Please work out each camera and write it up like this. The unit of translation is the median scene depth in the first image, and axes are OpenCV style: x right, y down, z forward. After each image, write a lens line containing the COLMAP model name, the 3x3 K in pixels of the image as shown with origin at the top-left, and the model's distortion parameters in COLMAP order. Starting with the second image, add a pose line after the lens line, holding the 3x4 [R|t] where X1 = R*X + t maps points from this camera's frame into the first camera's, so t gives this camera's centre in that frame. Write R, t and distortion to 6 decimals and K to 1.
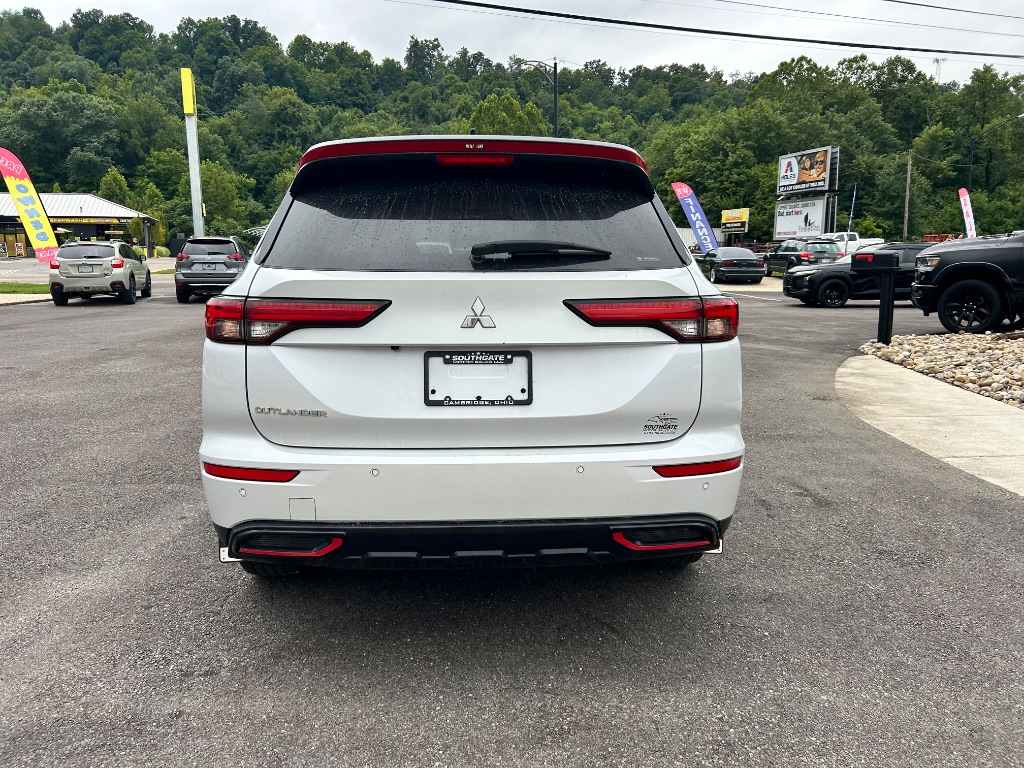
lens RADIAL K [[772.8, 0, 505.0], [0, 772.8, 384.3], [0, 0, 1]] dist [0.052687, -0.057720]
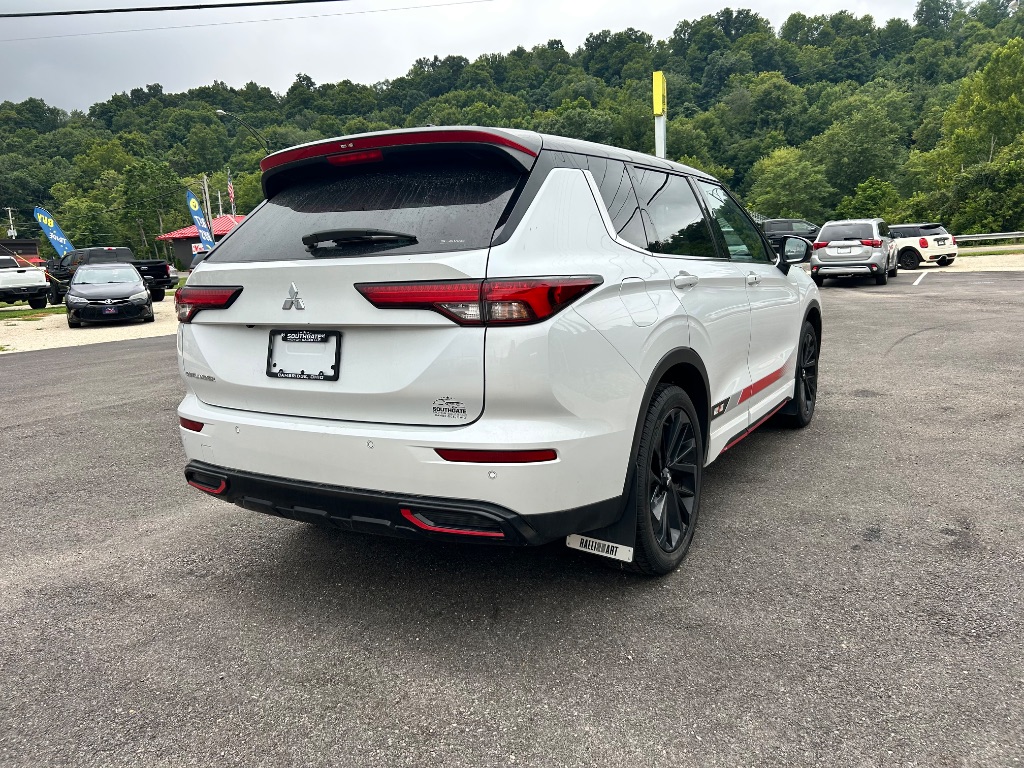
lens RADIAL K [[772.8, 0, 505.0], [0, 772.8, 384.3], [0, 0, 1]] dist [0.052687, -0.057720]
pose [[0.832091, 0.054193, -0.551985, 0.651002], [-0.046899, 0.998526, 0.027335, -0.007232], [0.552653, 0.003142, 0.833406, 0.171288]]
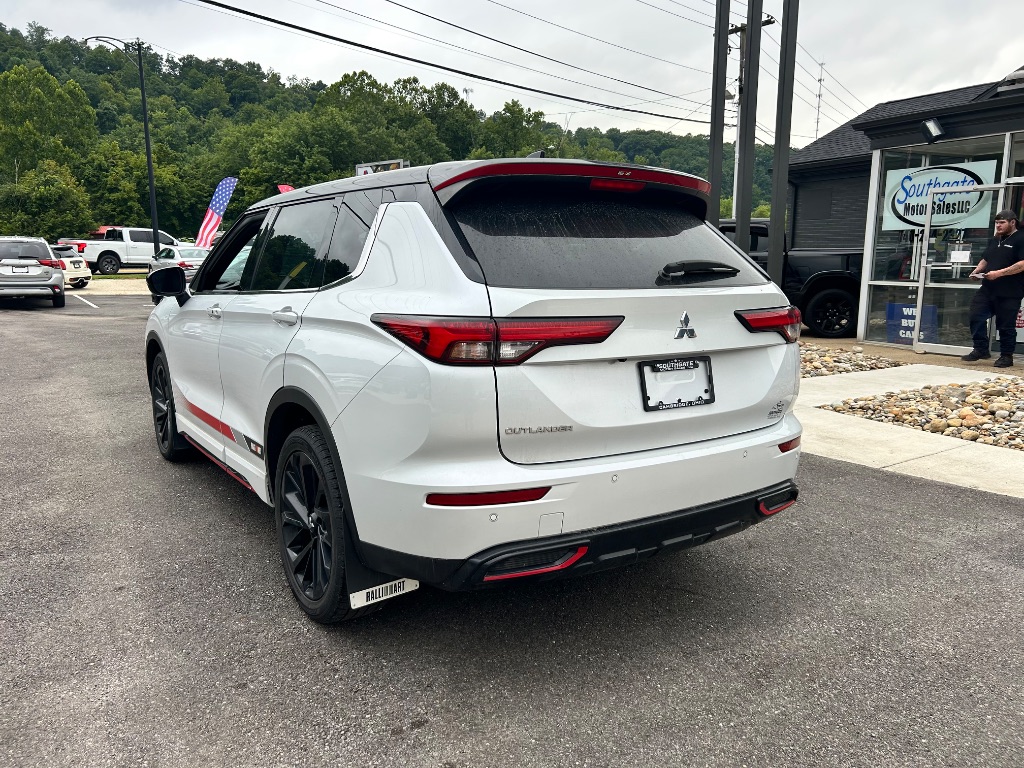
lens RADIAL K [[772.8, 0, 505.0], [0, 772.8, 384.3], [0, 0, 1]] dist [0.052687, -0.057720]
pose [[0.857653, -0.072319, 0.509117, -0.638960], [0.073841, 0.997121, 0.017247, -0.034184], [-0.508899, 0.022802, 0.860524, 0.124961]]
